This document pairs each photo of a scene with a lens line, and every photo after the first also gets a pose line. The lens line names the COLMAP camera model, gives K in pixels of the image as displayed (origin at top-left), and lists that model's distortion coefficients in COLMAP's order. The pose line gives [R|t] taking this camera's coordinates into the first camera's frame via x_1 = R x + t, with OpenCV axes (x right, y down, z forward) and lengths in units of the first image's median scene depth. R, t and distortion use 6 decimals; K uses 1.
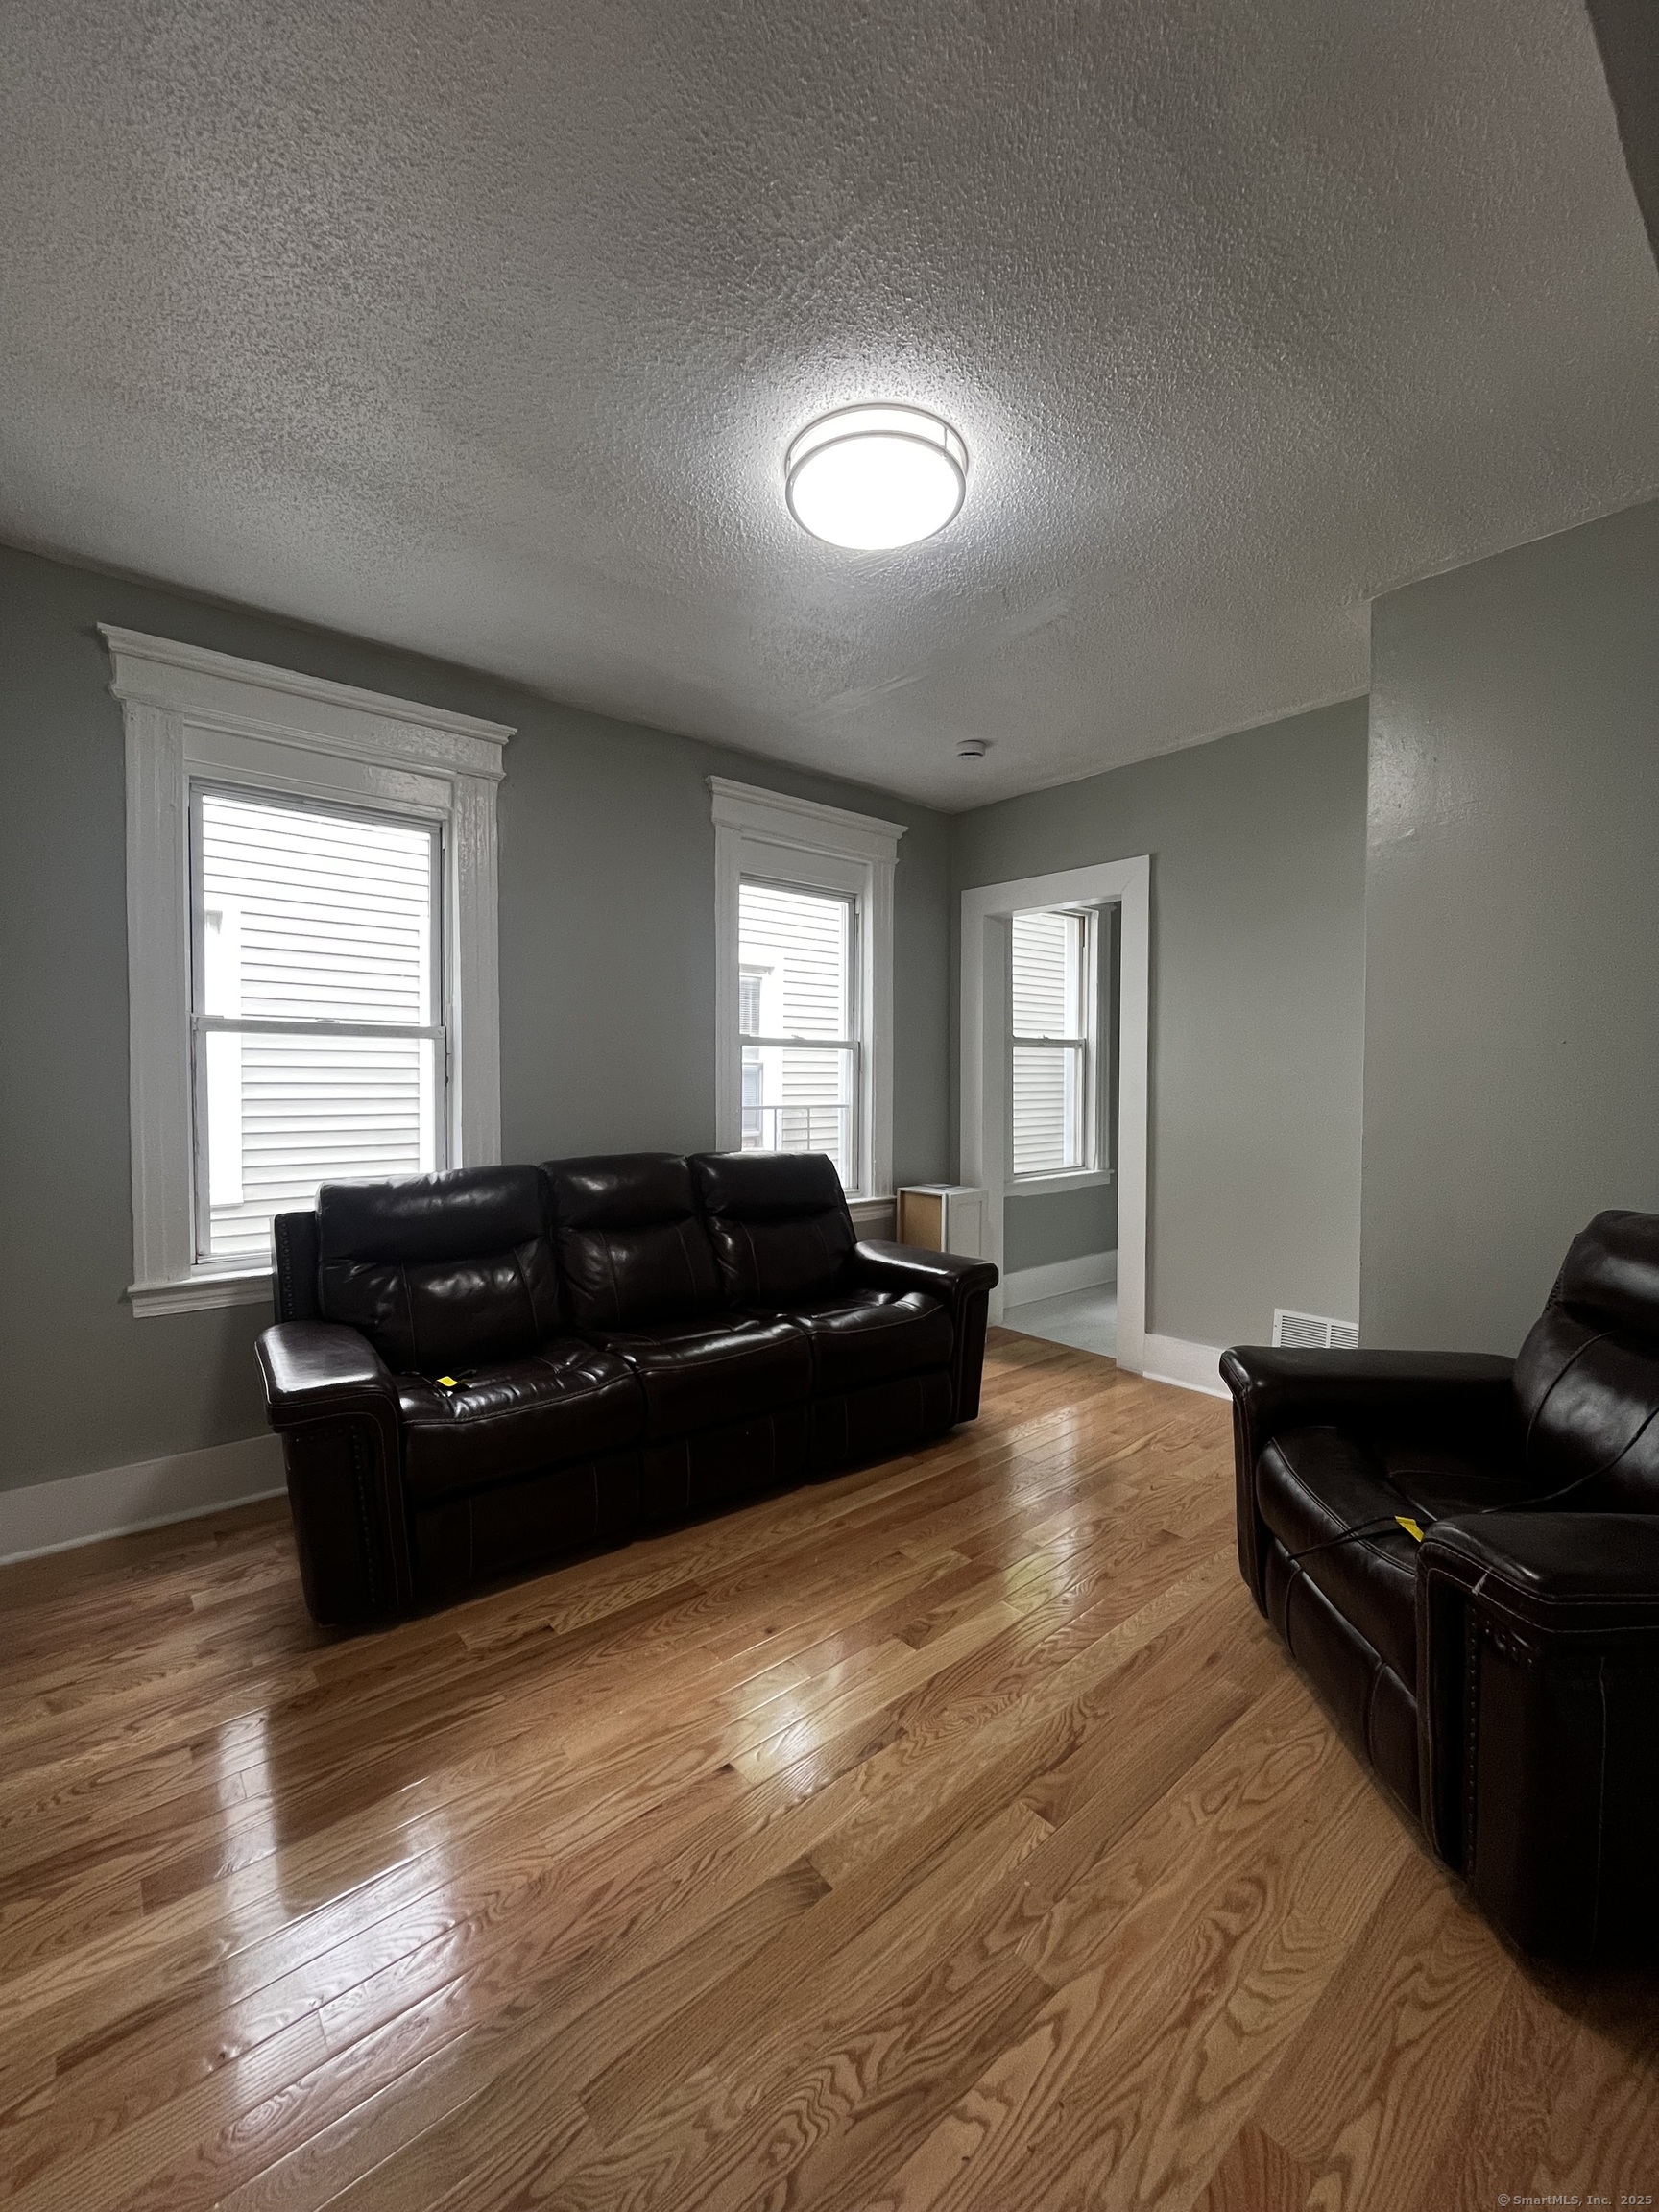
lens RADIAL K [[890.0, 0, 829.0], [0, 890.0, 1099.6], [0, 0, 1]] dist [-0.000177, 0.000040]
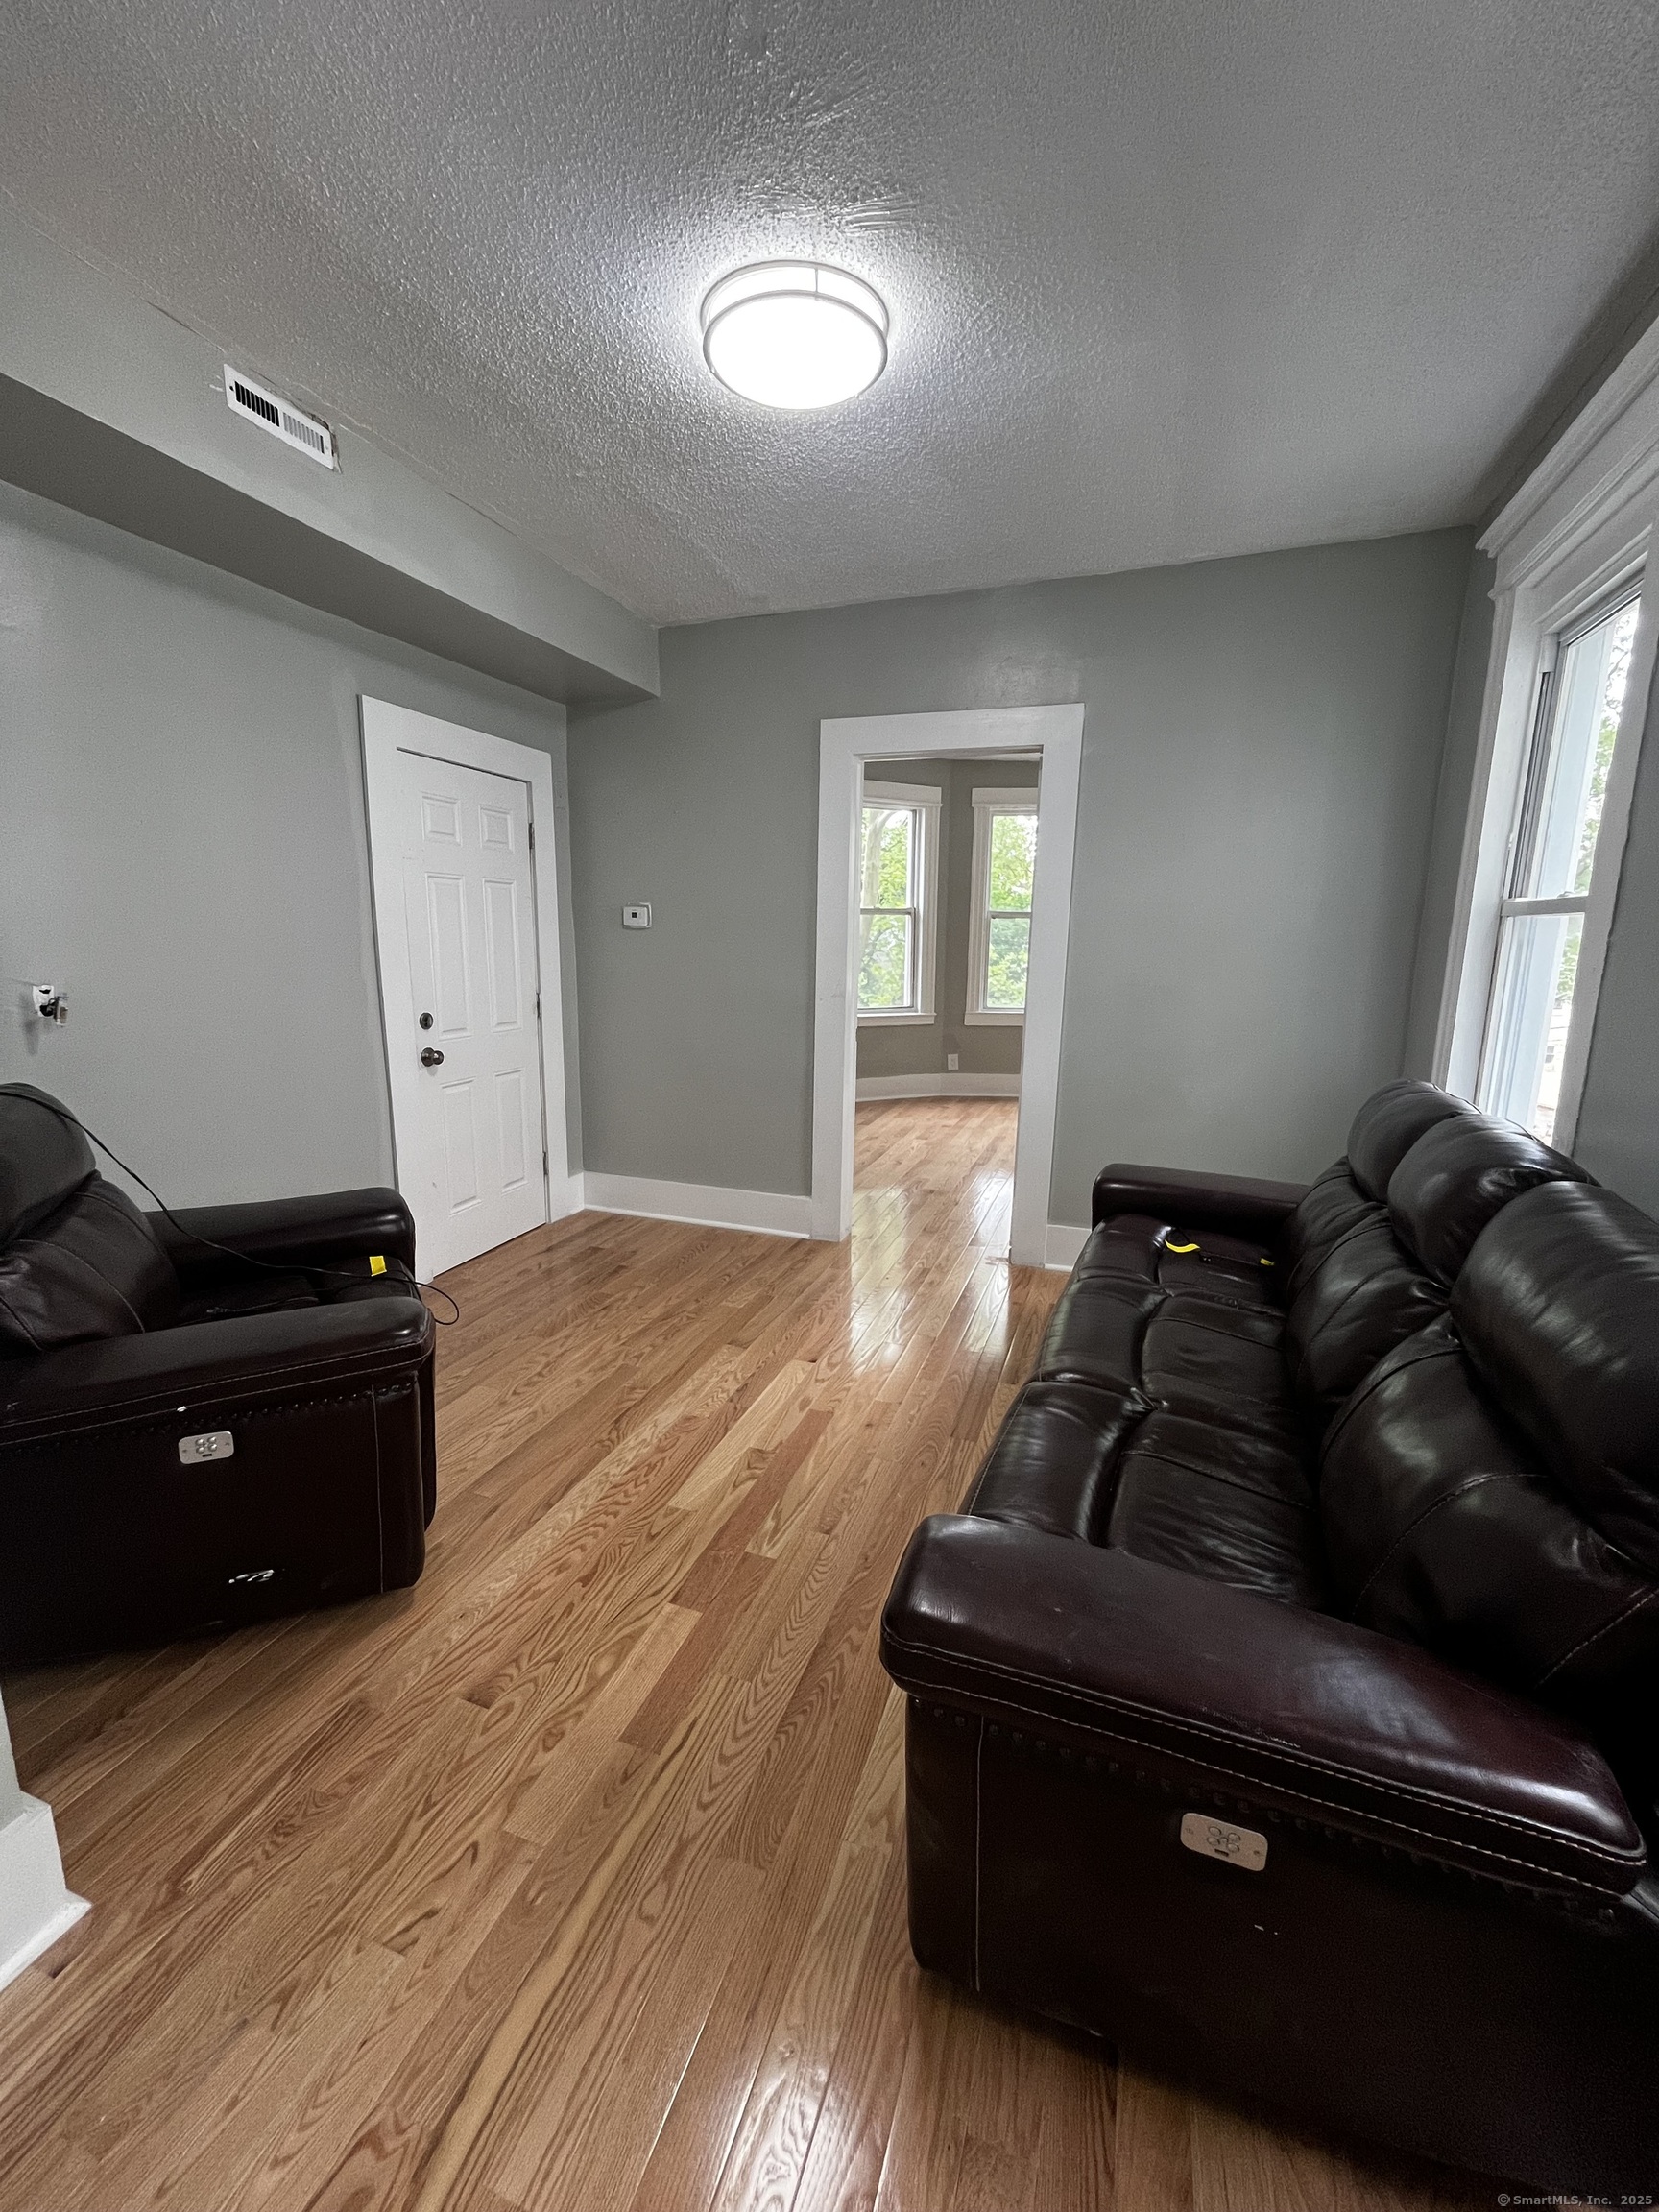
lens RADIAL K [[890.0, 0, 819.4], [0, 890.0, 1107.1], [0, 0, 1]] dist [-0.000177, 0.000040]
pose [[-0.871182, 0.088793, -0.482864, 0.585207], [-0.019079, 0.976644, 0.214017, -0.082731], [0.490589, 0.195660, -0.849140, 2.092752]]
